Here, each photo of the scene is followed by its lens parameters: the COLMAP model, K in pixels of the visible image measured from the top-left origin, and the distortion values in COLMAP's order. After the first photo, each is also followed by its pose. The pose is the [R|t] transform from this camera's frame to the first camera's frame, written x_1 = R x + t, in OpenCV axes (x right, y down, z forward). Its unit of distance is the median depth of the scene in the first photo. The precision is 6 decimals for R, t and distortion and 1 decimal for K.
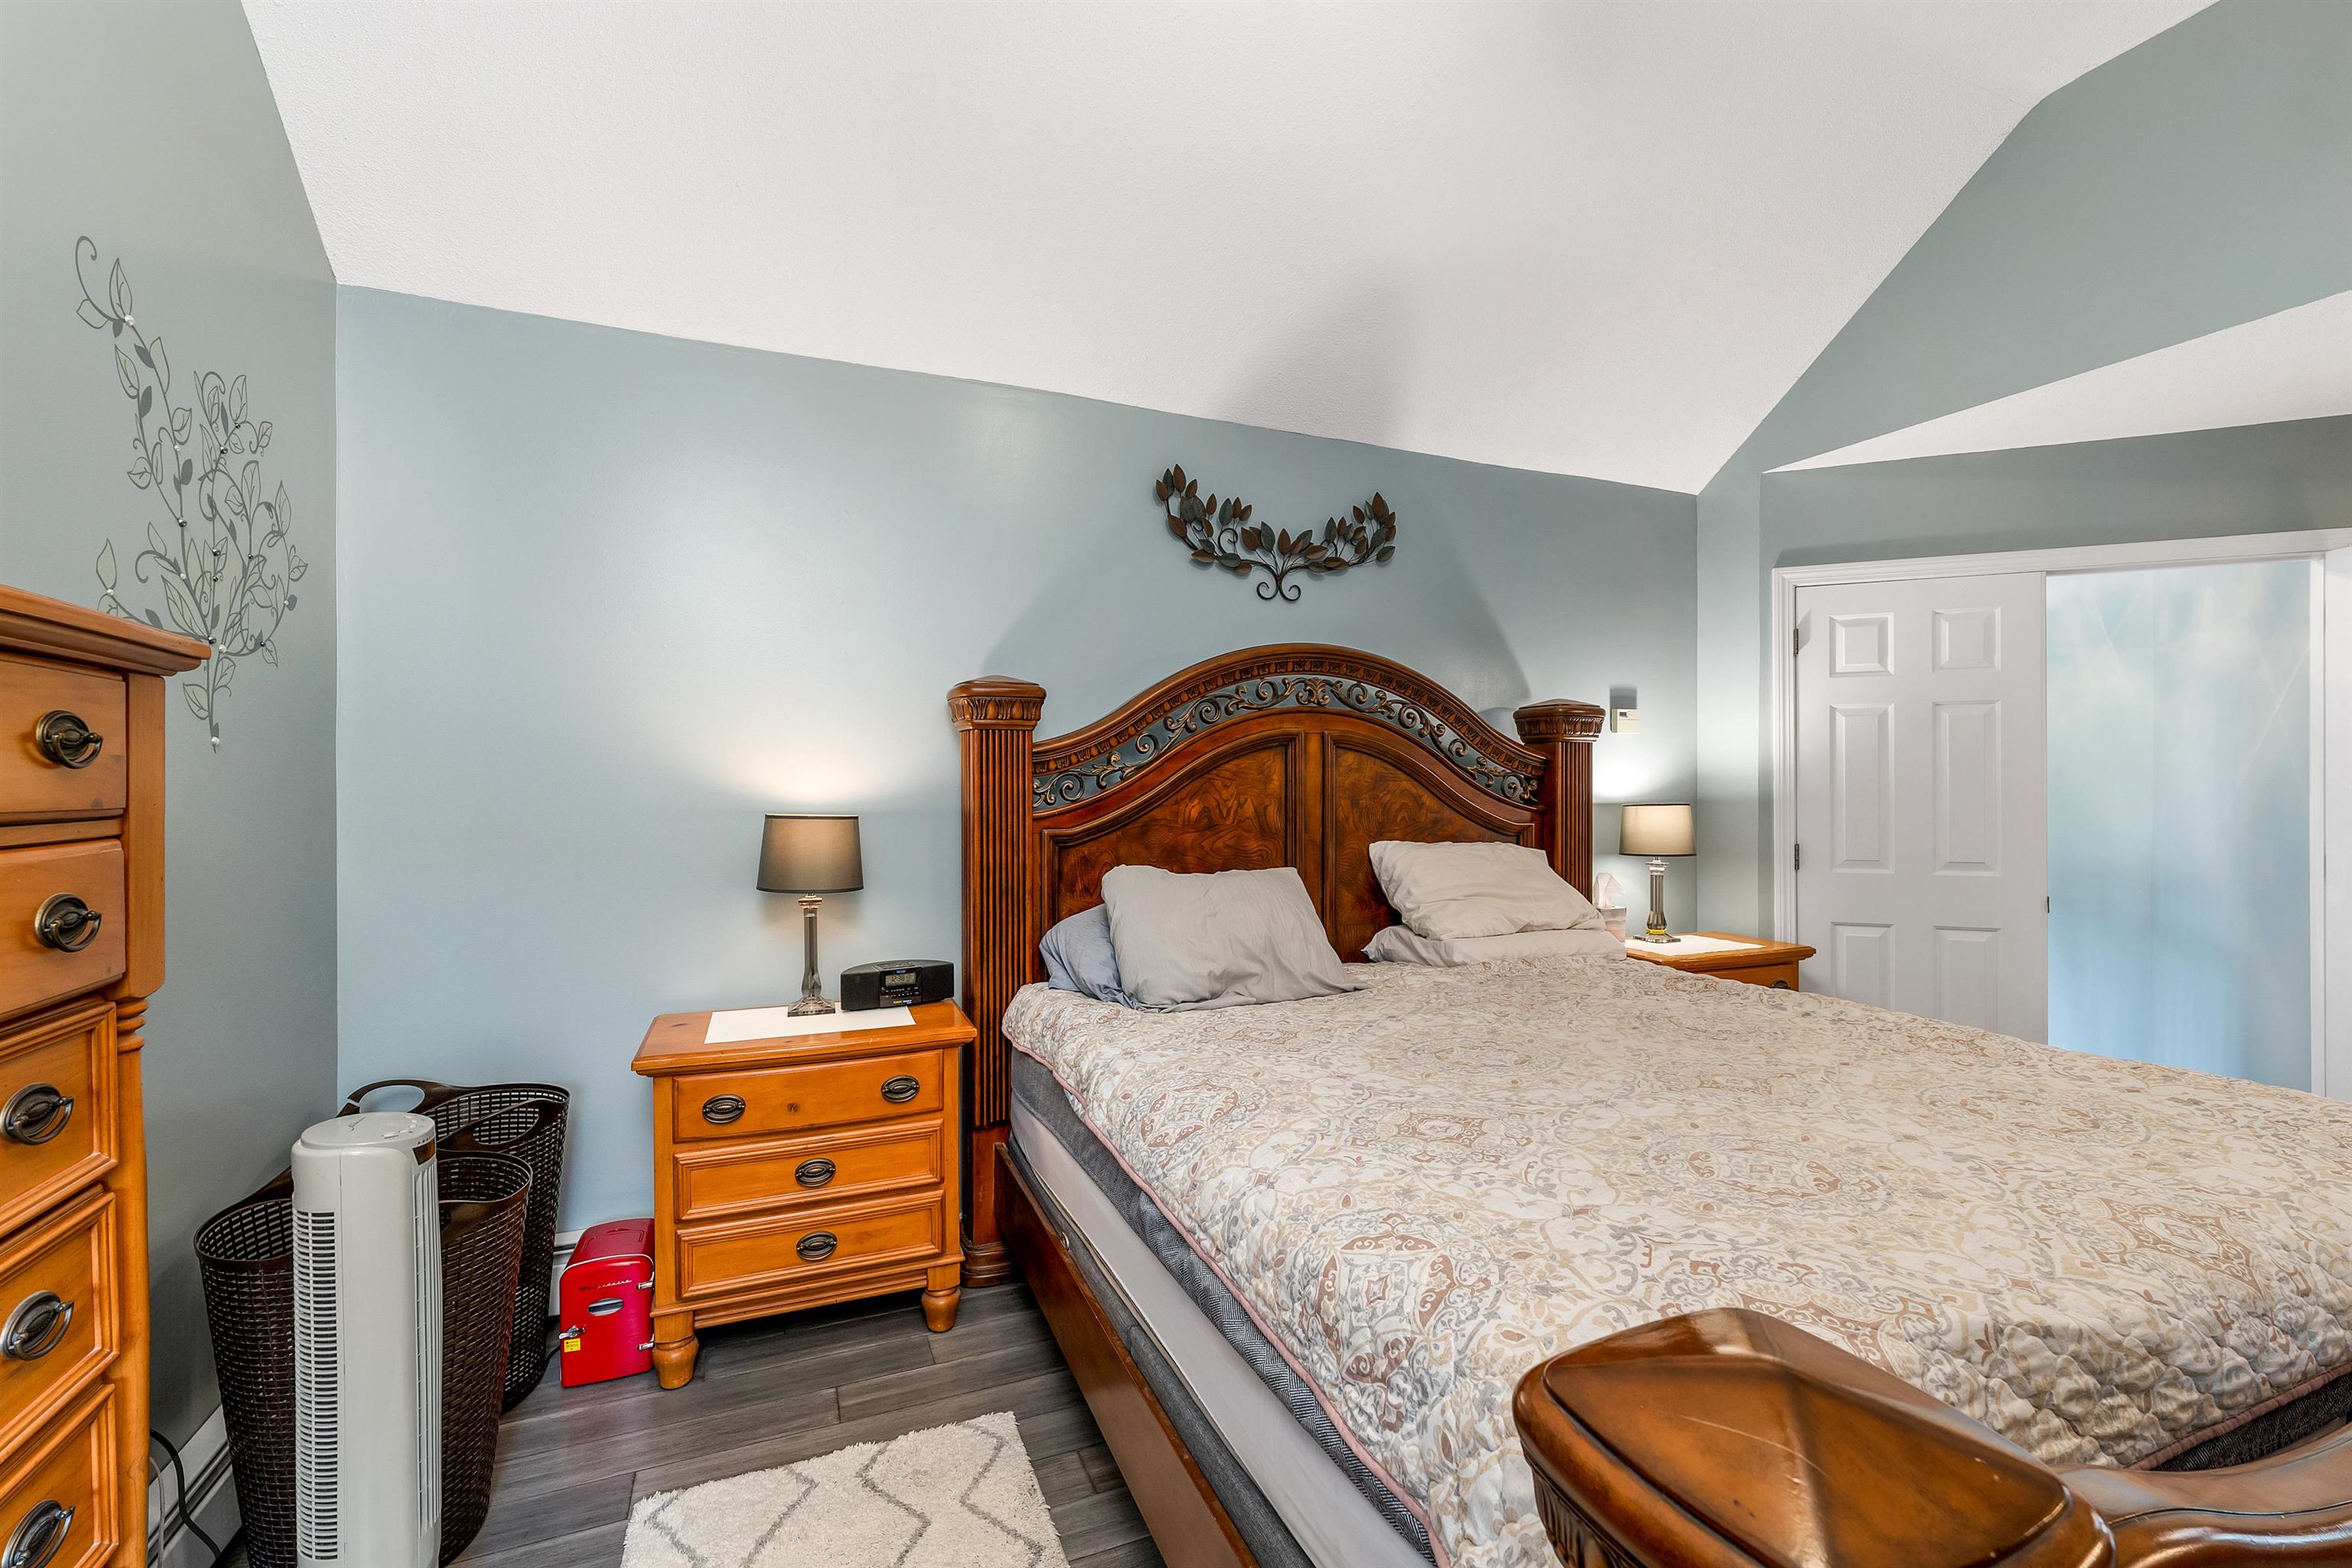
lens RADIAL K [[977.2, 0, 1192.3], [0, 977.2, 787.6], [0, 0, 1]] dist [0.000715, 0.000010]
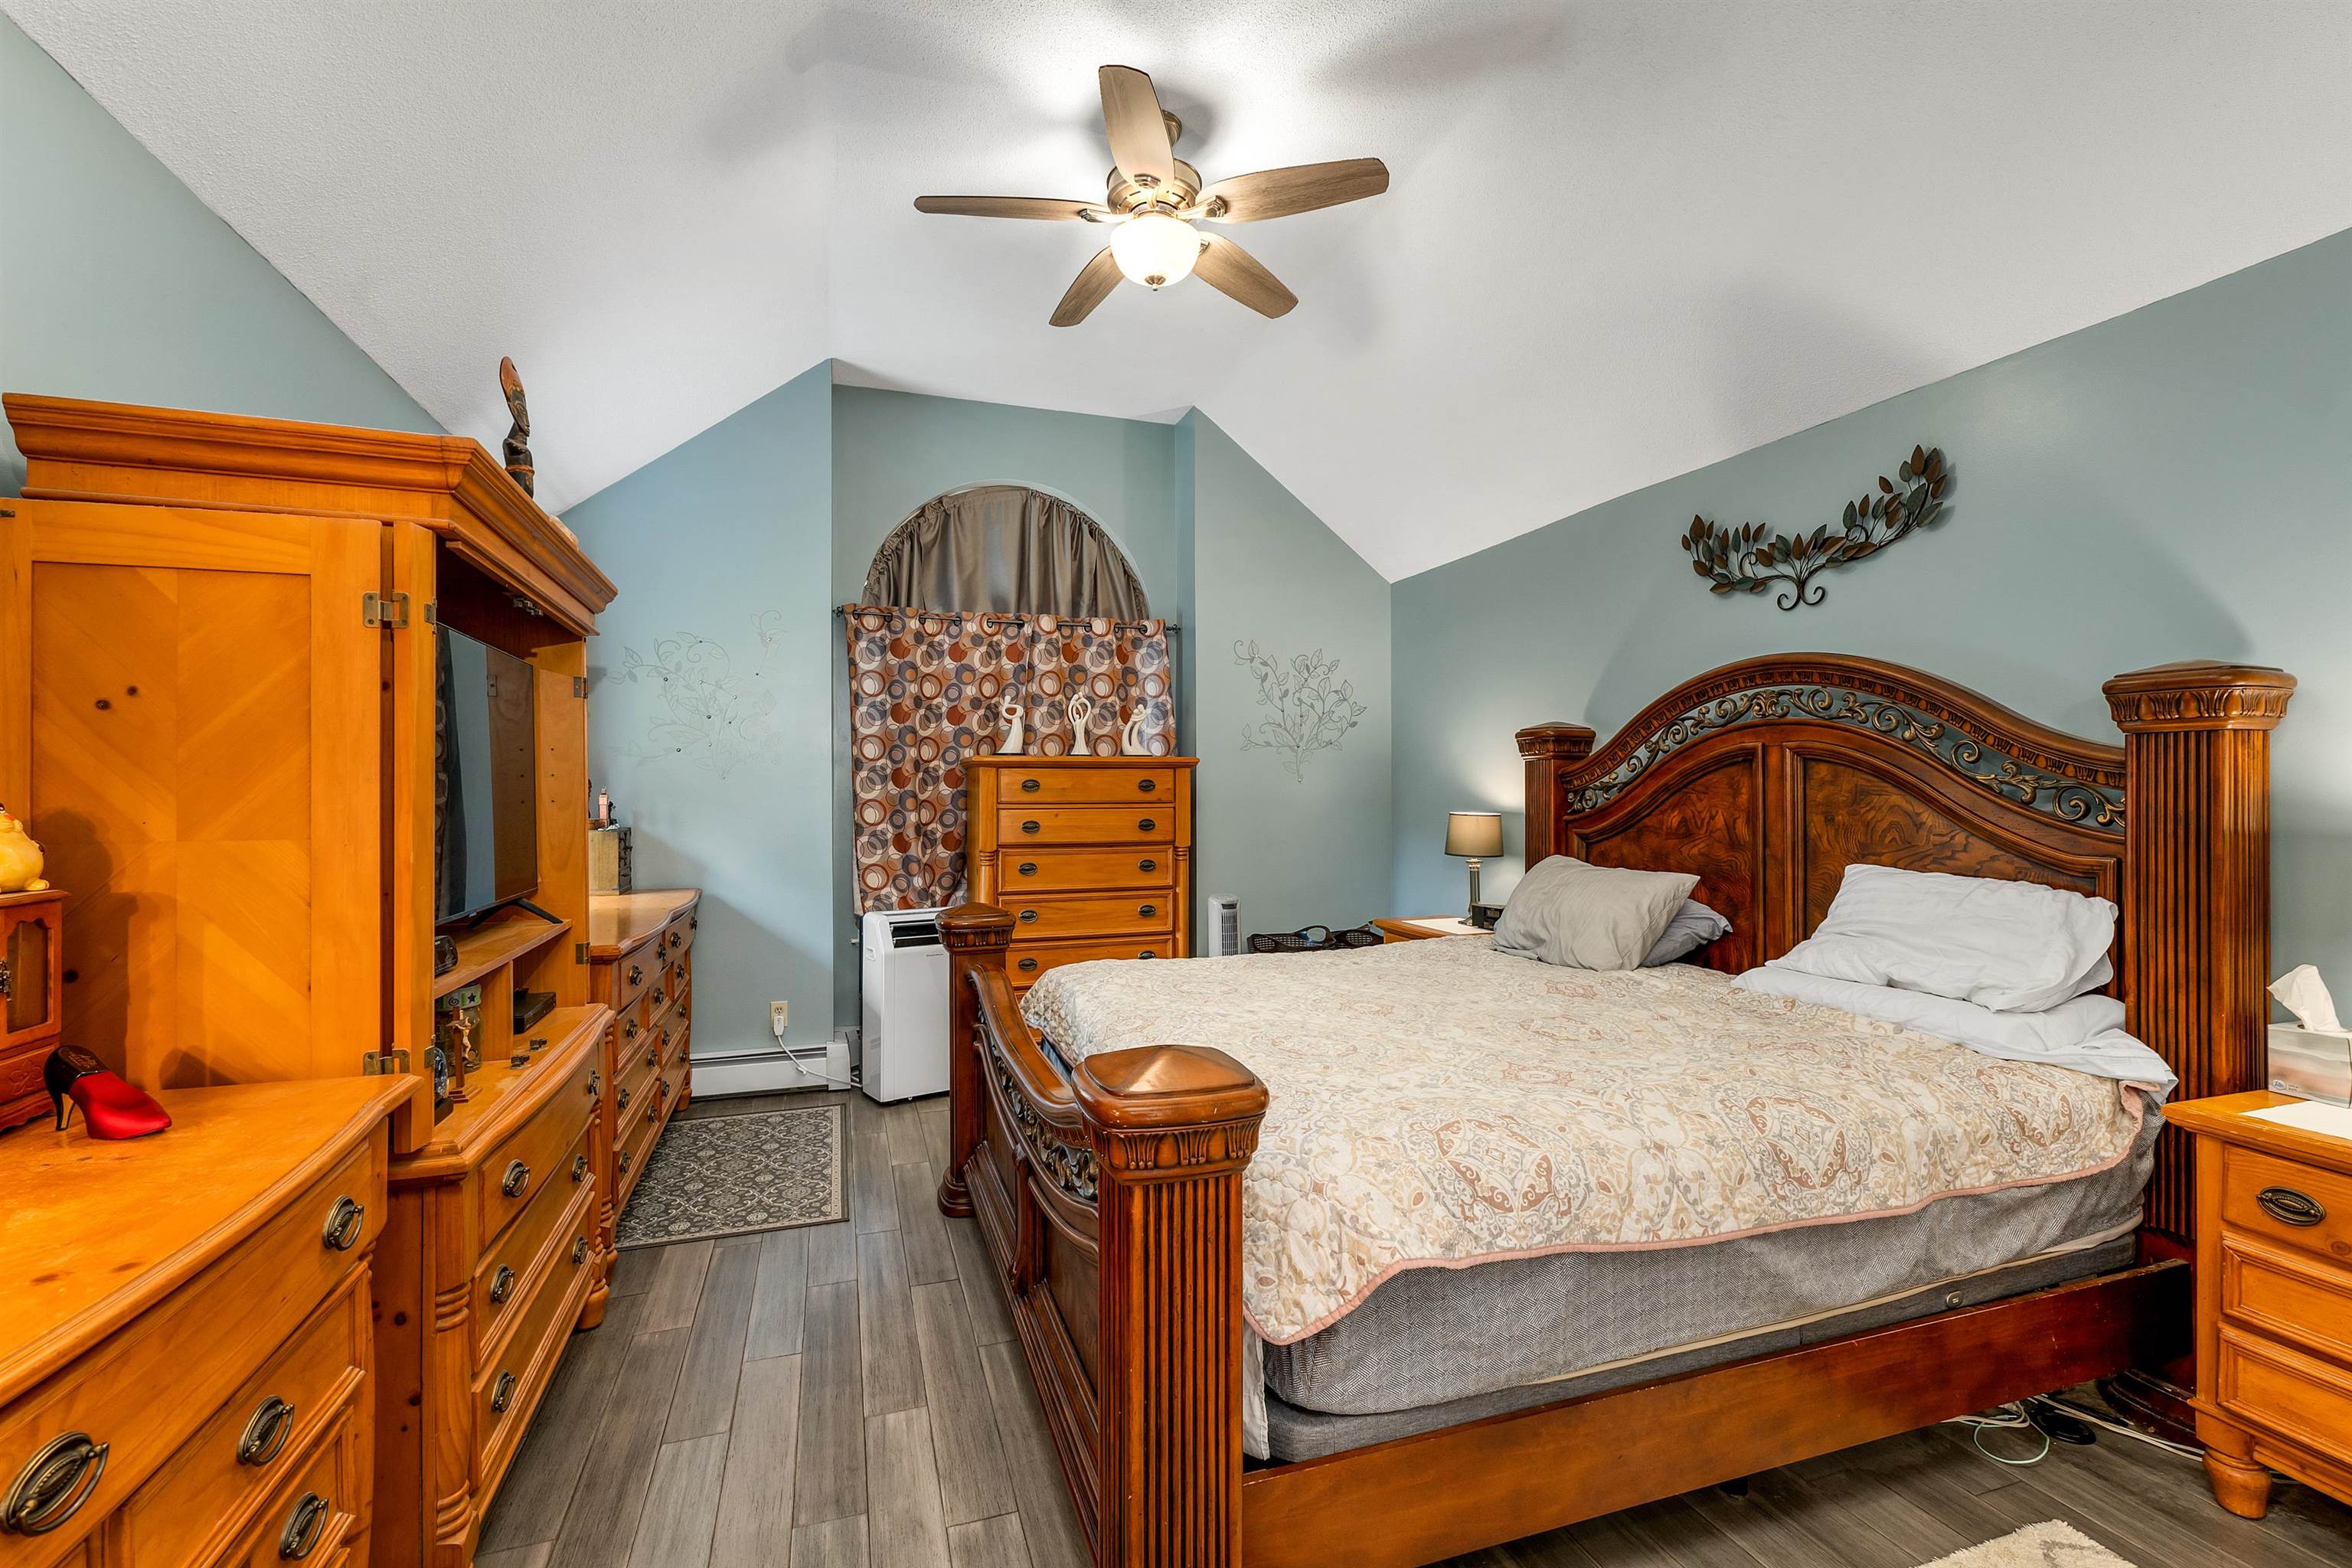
lens RADIAL K [[977.2, 0, 1180.4], [0, 977.2, 791.8], [0, 0, 1]] dist [0.000715, 0.000010]
pose [[-0.052103, 0.000380, -0.998642, 1.098576], [-0.004539, 0.999990, 0.000617, -0.007470], [0.998631, 0.004565, -0.052101, 0.444660]]
